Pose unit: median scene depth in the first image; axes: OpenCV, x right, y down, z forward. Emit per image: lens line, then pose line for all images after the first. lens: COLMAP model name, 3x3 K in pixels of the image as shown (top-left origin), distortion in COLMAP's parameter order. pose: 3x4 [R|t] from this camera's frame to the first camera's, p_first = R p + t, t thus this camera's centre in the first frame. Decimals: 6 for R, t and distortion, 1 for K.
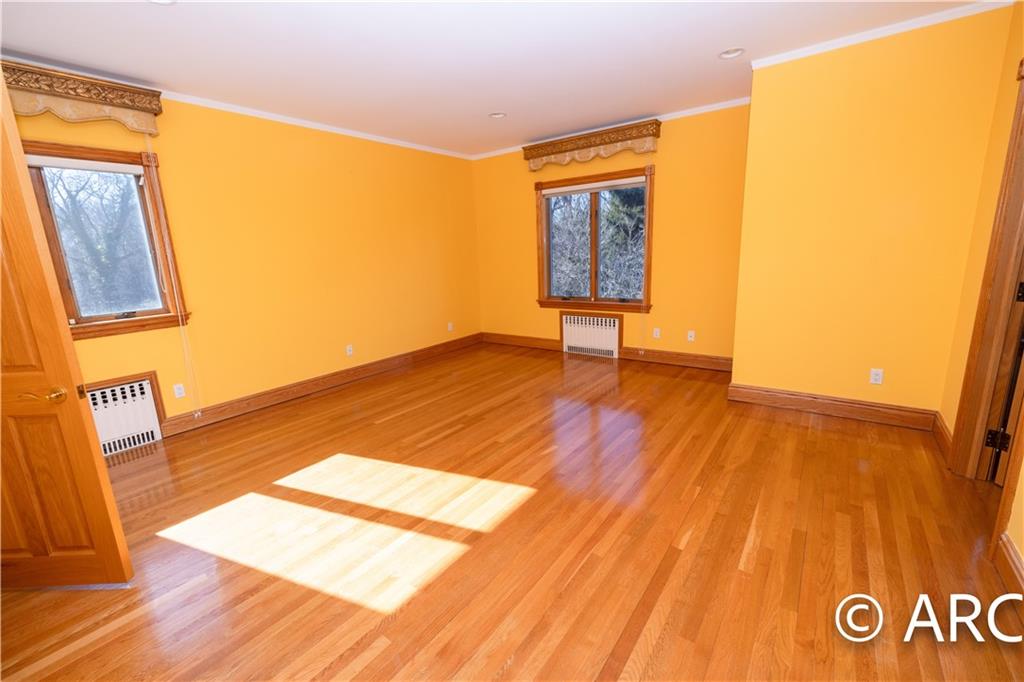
lens RADIAL K [[449.6, 0, 507.6], [0, 449.6, 345.4], [0, 0, 1]] dist [0.001205, 0.000045]
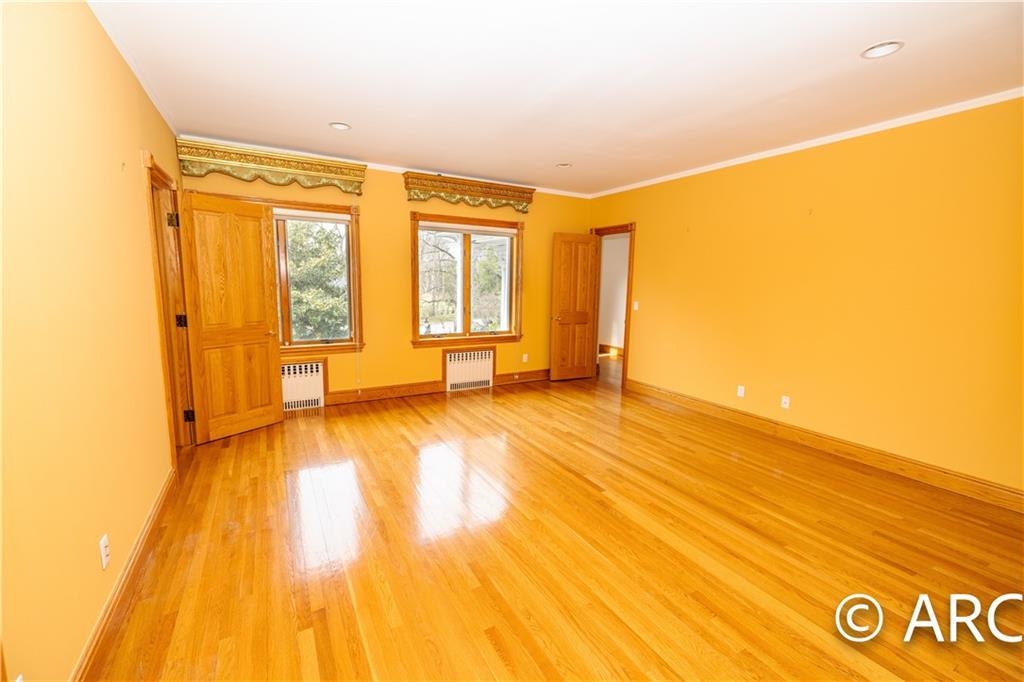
lens RADIAL K [[428.3, 0, 516.2], [0, 428.3, 342.7], [0, 0, 1]] dist [0.001868, 0.000138]
pose [[0.409989, -0.078922, 0.908670, -0.656976], [0.163926, 0.986403, 0.011711, -0.077360], [-0.897239, 0.144154, 0.417352, 0.487680]]
